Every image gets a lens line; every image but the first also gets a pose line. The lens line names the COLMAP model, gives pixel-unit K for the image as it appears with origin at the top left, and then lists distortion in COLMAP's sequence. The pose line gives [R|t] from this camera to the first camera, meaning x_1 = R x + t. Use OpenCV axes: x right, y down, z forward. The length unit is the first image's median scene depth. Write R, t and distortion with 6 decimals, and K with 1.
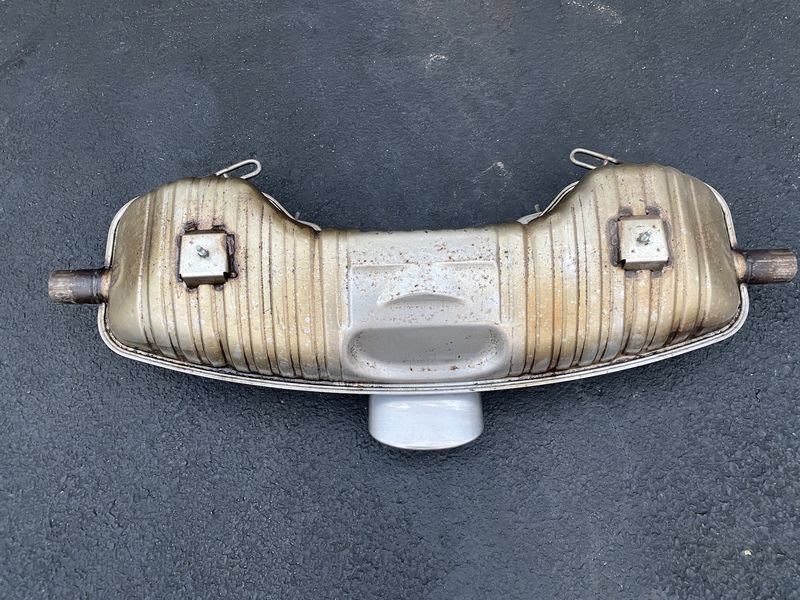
lens RADIAL K [[599.5, 0, 395.3], [0, 599.5, 299.6], [0, 0, 1]] dist [0.002655, -0.003645]
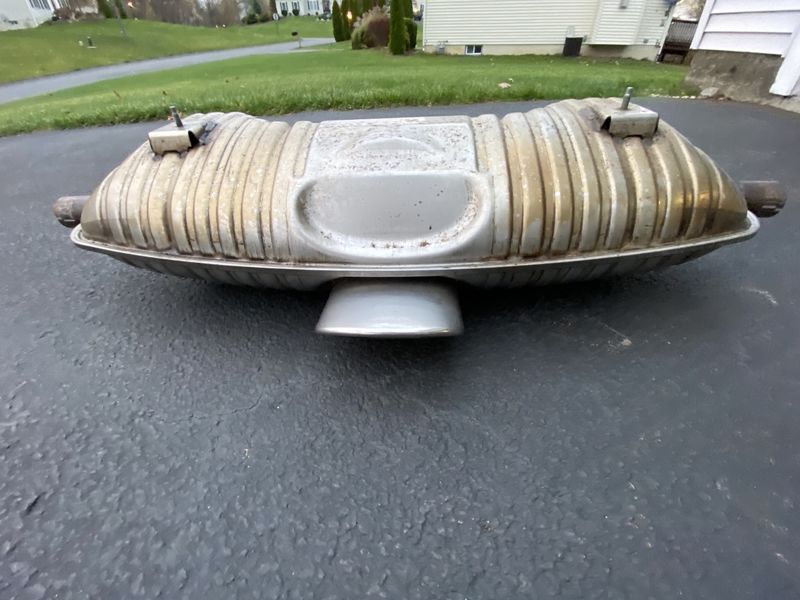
lens RADIAL K [[325.7, 0, 404.9], [0, 325.7, 308.5], [0, 0, 1]] dist [-0.008115, -0.008128]
pose [[0.997537, 0.032597, -0.062107, 0.106960], [-0.059455, 0.862741, -0.502138, 0.438721], [0.037214, 0.504594, 0.862555, 0.688303]]
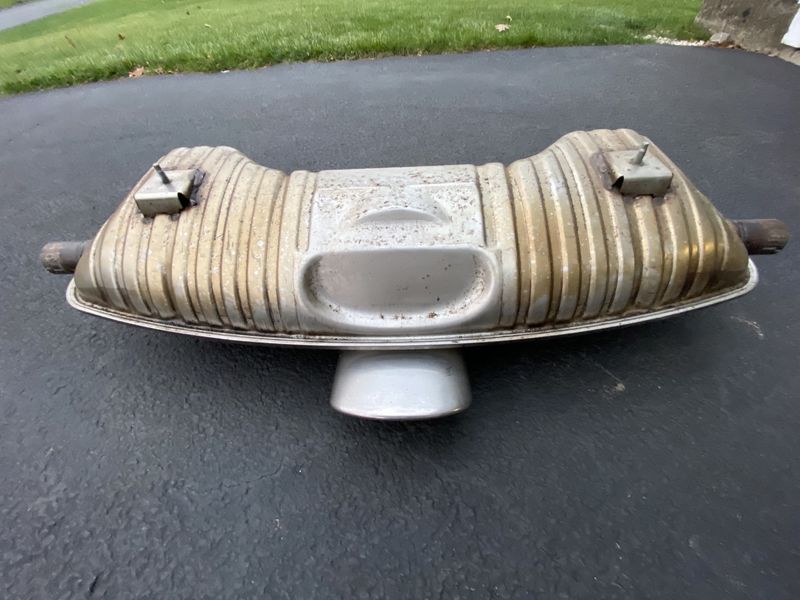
lens RADIAL K [[325.7, 0, 403.9], [0, 325.7, 299.5], [0, 0, 1]] dist [-0.008115, -0.008128]
pose [[0.999399, 0.009762, -0.033251, 0.076118], [-0.021314, 0.929709, -0.367678, 0.274417], [0.027325, 0.368166, 0.929358, 0.595111]]
